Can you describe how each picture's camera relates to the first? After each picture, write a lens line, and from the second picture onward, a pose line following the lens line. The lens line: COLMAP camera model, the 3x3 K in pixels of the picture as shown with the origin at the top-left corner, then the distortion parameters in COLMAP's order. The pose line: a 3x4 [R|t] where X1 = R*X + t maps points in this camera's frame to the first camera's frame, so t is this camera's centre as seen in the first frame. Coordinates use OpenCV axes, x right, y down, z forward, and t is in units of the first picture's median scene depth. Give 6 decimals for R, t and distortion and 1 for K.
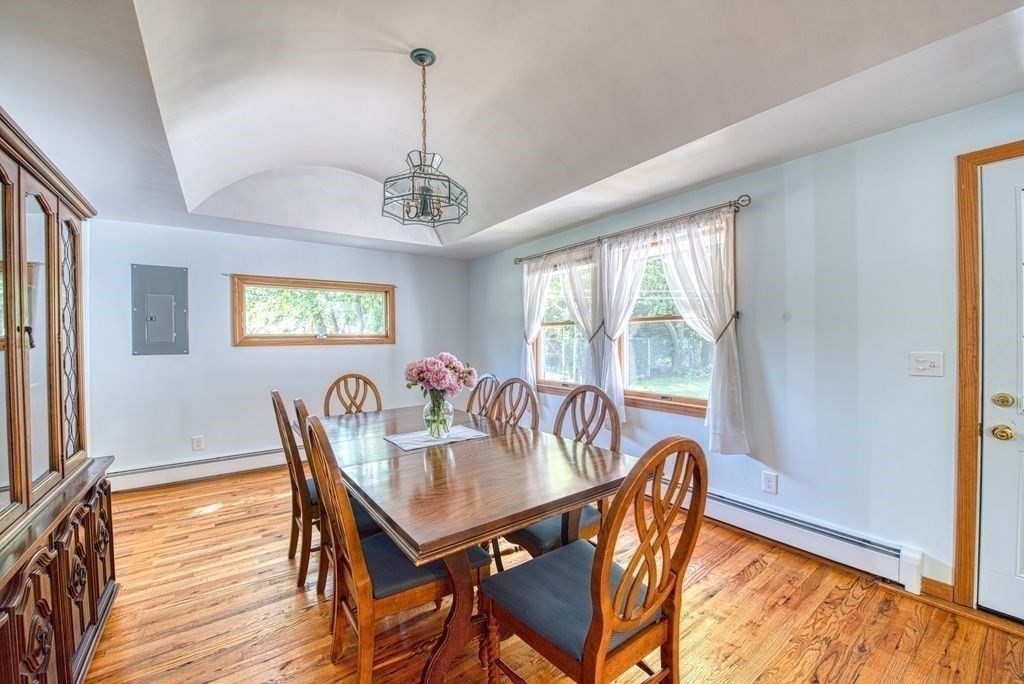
lens RADIAL K [[405.5, 0, 511.1], [0, 405.5, 343.2], [0, 0, 1]] dist [-0.018012, -0.001999]
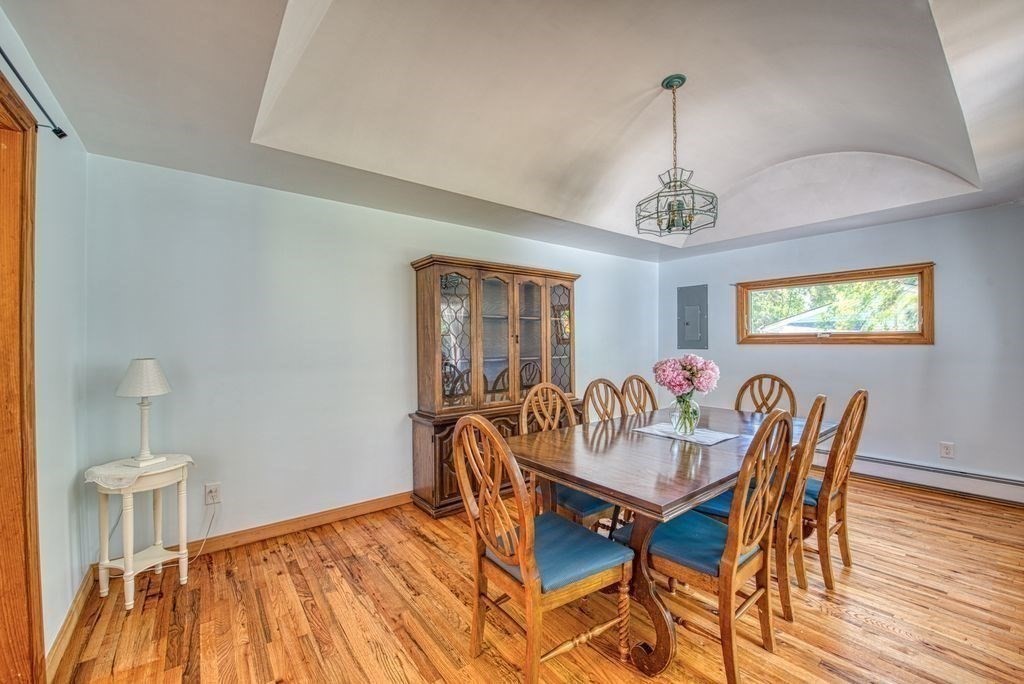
lens RADIAL K [[405.5, 0, 507.7], [0, 405.5, 341.4], [0, 0, 1]] dist [-0.018012, -0.001999]
pose [[0.022738, 0.009437, -0.999697, 0.496456], [-0.002632, 0.999953, 0.009379, -0.009892], [0.999738, 0.002418, 0.022762, 0.300701]]
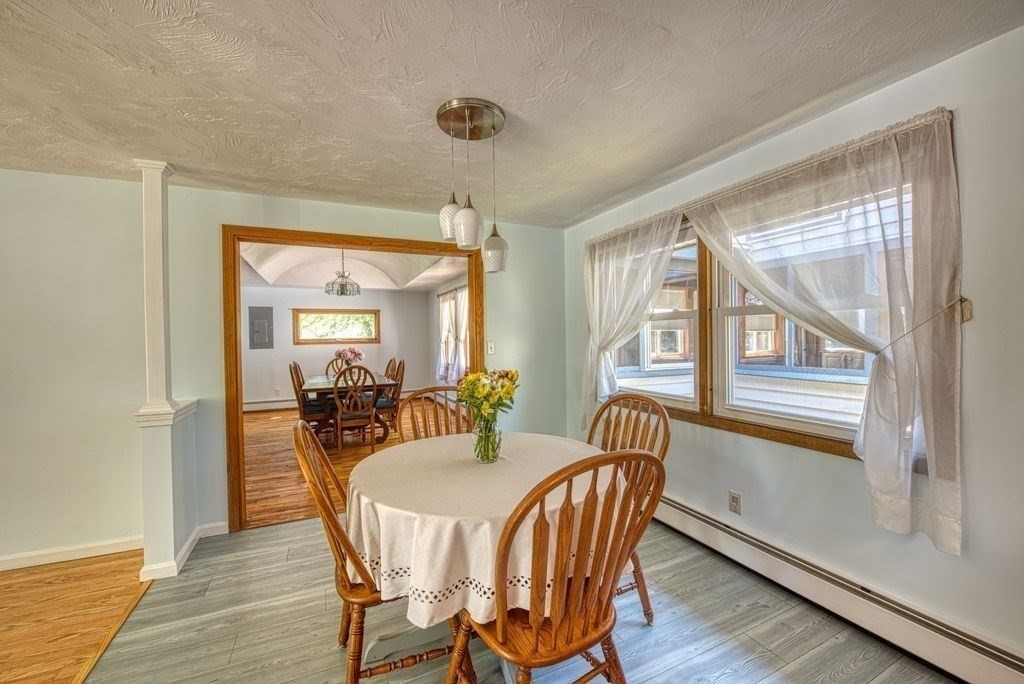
lens RADIAL K [[405.5, 0, 508.4], [0, 405.5, 343.5], [0, 0, 1]] dist [-0.018012, -0.001999]
pose [[0.980221, -0.005532, -0.197830, 0.766863], [0.005787, 0.999983, 0.000712, 0.005978], [0.197823, -0.001842, 0.980236, -0.769127]]
